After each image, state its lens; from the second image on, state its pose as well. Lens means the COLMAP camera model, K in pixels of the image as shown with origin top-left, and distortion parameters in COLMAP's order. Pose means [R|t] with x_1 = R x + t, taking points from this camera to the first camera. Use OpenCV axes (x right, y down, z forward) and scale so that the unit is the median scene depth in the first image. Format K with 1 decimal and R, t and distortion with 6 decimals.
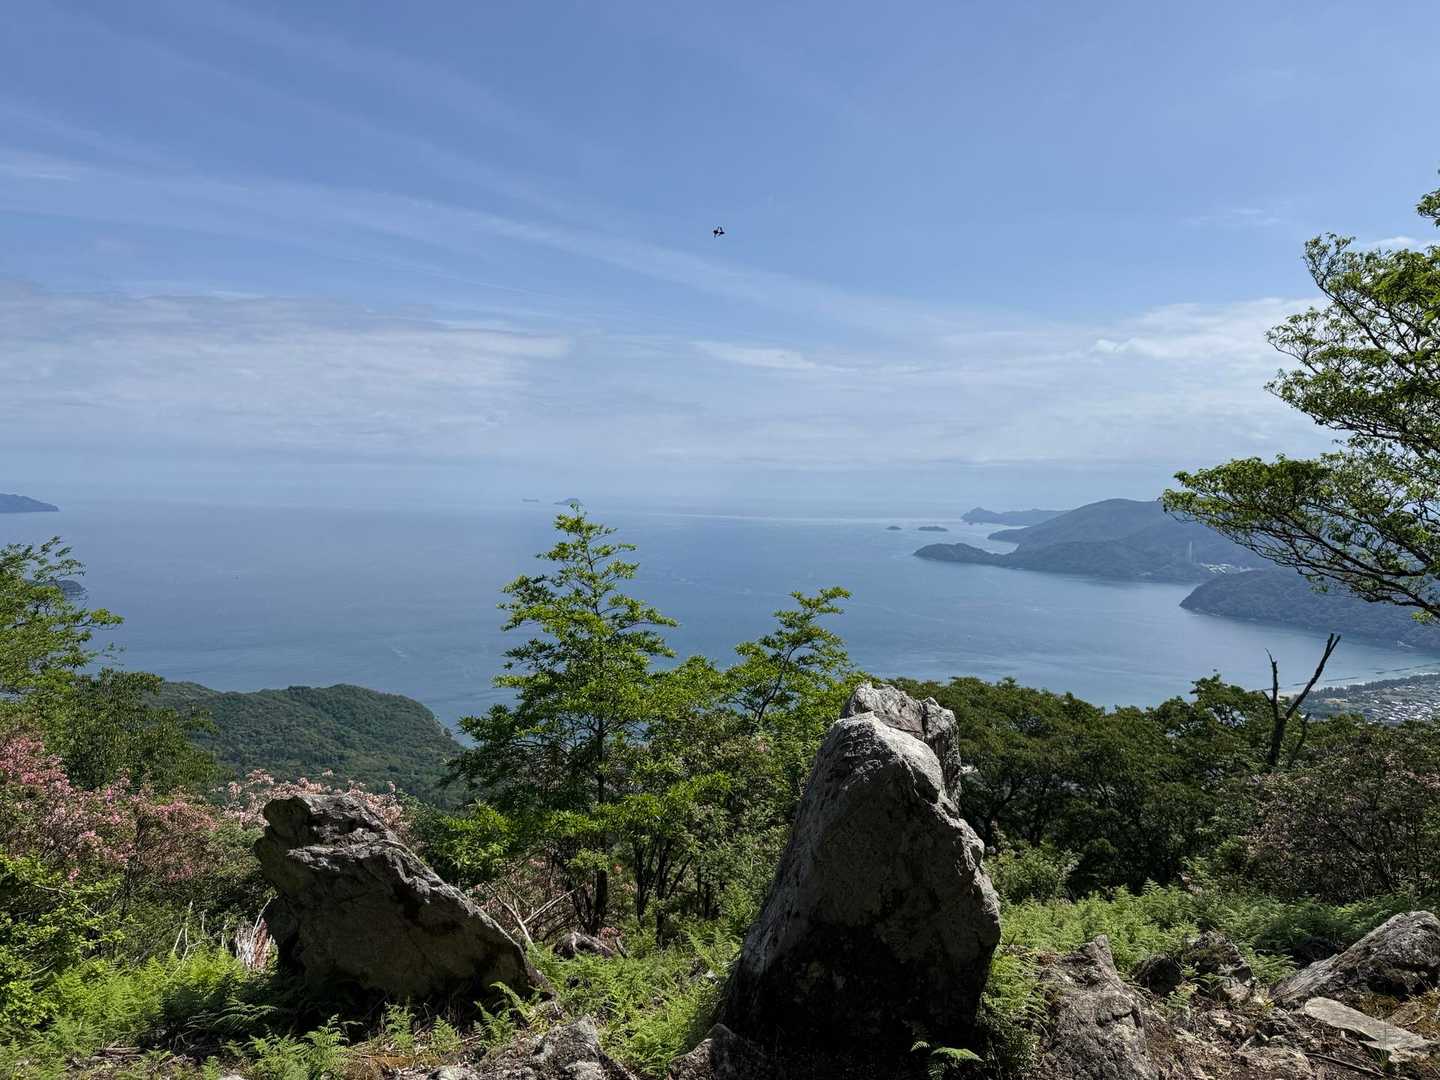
lens RADIAL K [[1044.9, 0, 719.9], [0, 1044.9, 537.6], [0, 0, 1]] dist [0.020490, -0.006620]
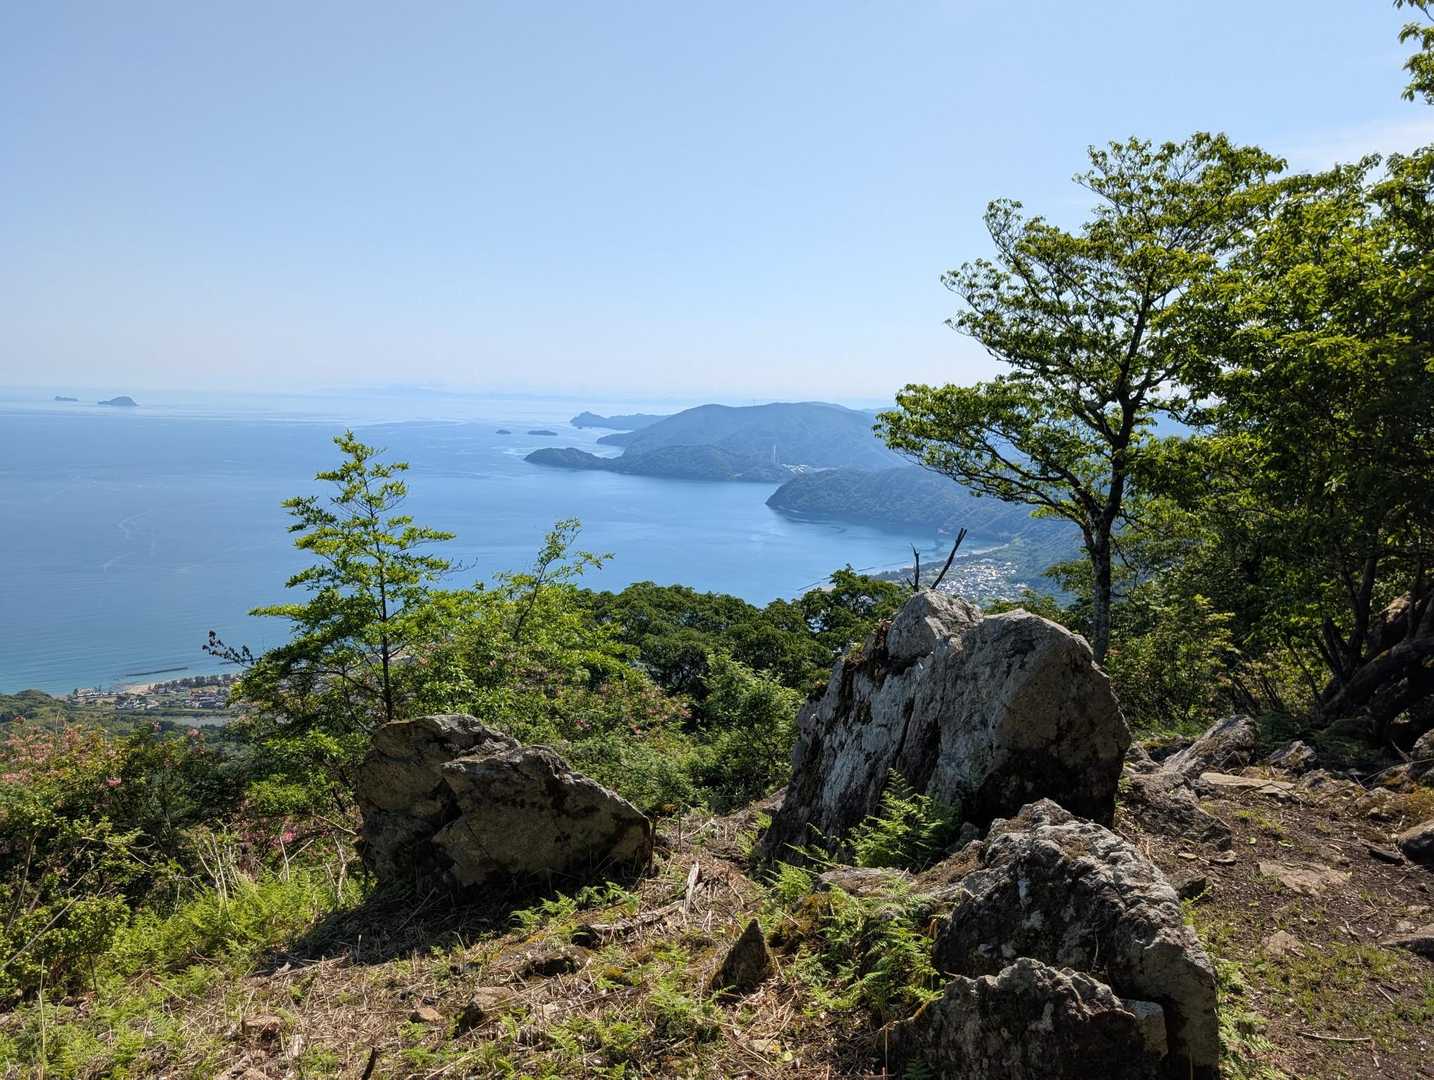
lens RADIAL K [[1059.4, 0, 717.4], [0, 1059.4, 542.9], [0, 0, 1]] dist [0.033823, 0.000654]
pose [[0.932356, -0.039033, 0.359428, -0.180130], [0.004638, 0.995364, 0.096065, -0.015393], [-0.361512, -0.087900, 0.928215, -0.048092]]
